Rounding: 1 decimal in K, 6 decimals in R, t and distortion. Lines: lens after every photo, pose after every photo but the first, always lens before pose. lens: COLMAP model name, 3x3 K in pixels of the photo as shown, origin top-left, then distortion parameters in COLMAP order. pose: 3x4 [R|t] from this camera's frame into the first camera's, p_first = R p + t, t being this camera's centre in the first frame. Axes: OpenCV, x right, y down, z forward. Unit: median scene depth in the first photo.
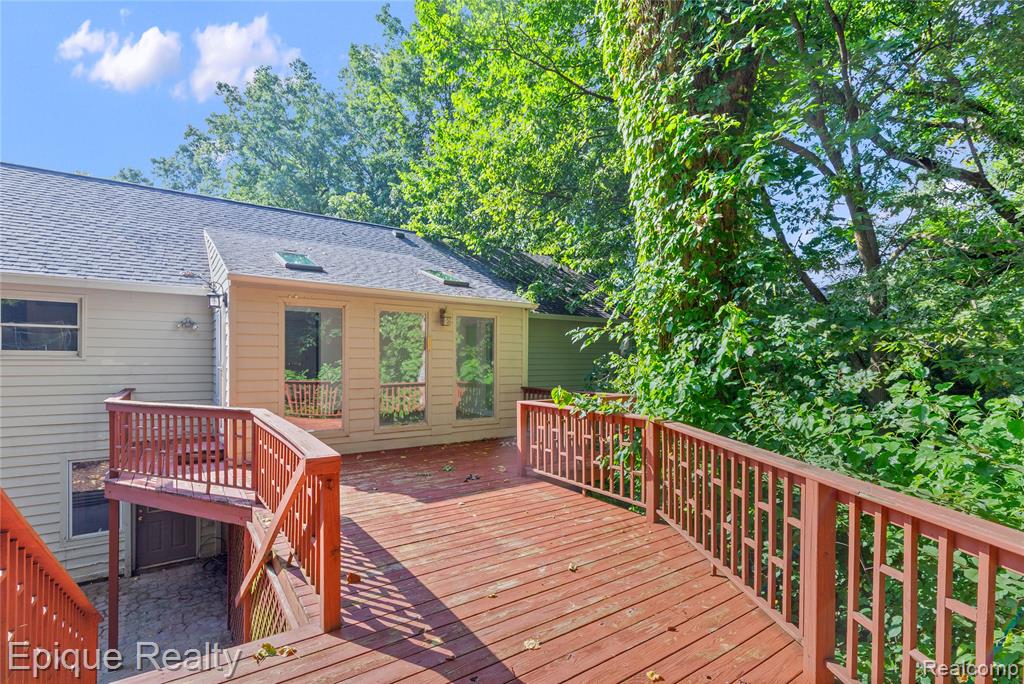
lens RADIAL K [[478.9, 0, 508.7], [0, 478.9, 360.9], [0, 0, 1]] dist [-0.000421, -0.000106]
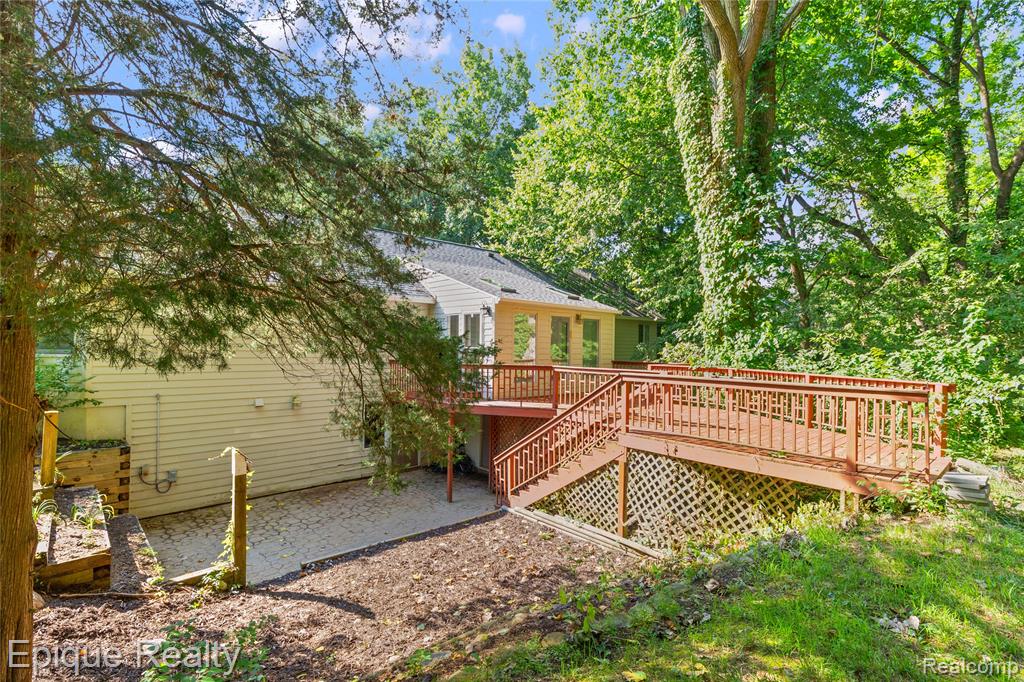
lens RADIAL K [[468.8, 0, 512.0], [0, 468.8, 341.0], [0, 0, 1]] dist [0.000225, 0.000020]
pose [[0.992352, 0.006710, 0.123261, -0.836787], [-0.005527, 0.999935, -0.009939, 0.008615], [-0.123319, 0.009181, 0.992325, -0.934474]]
